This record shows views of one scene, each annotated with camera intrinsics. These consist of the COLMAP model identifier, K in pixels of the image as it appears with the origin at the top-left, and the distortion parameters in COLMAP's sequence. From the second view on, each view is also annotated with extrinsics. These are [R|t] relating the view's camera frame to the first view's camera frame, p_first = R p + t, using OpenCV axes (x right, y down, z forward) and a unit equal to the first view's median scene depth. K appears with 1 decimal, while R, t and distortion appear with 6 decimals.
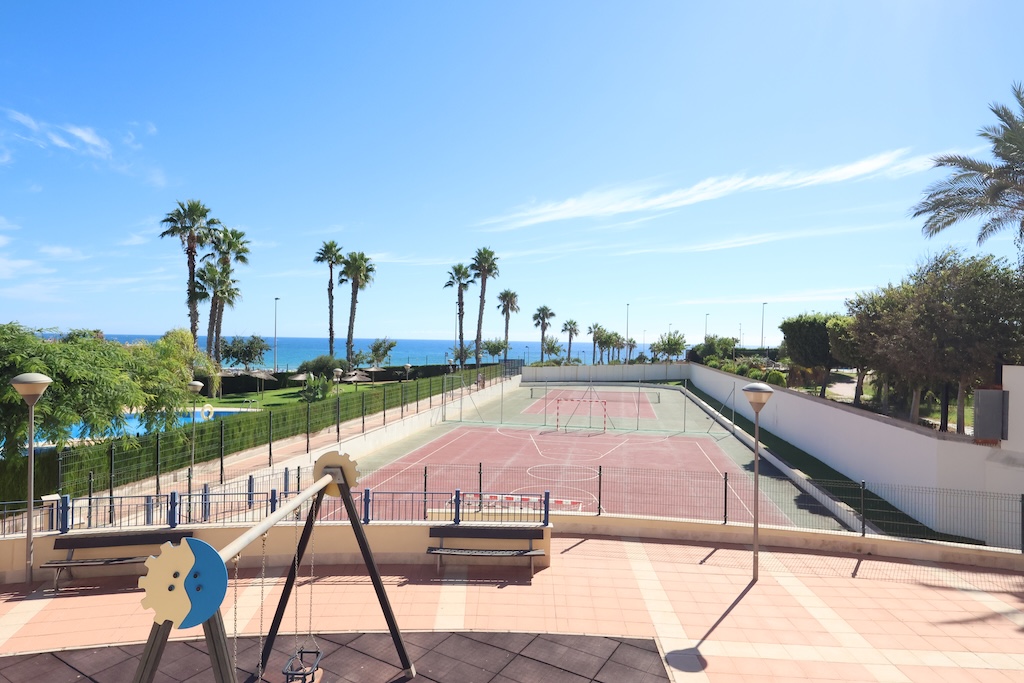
lens RADIAL K [[569.9, 0, 510.8], [0, 569.9, 340.4], [0, 0, 1]] dist [-0.000077, 0.001188]
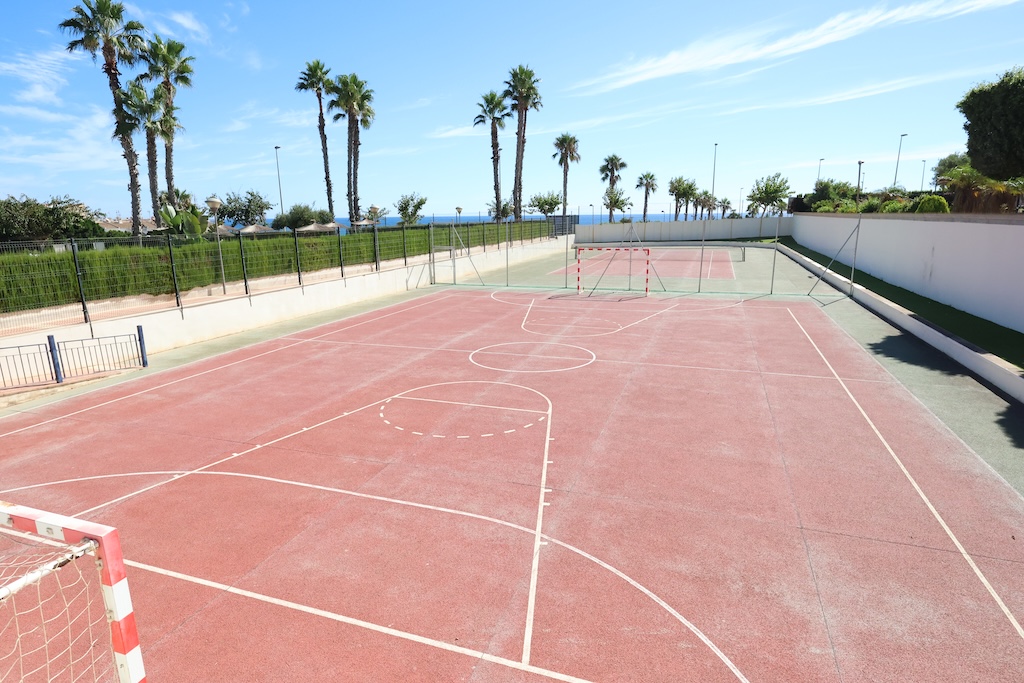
lens RADIAL K [[561.0, 0, 512.0], [0, 561.0, 341.5], [0, 0, 1]] dist [0.027535, -0.018406]
pose [[0.987647, 0.003048, -0.156663, 0.098708], [0.031365, 0.975730, 0.216721, 0.055843], [0.153522, -0.218957, 0.963581, 0.272618]]
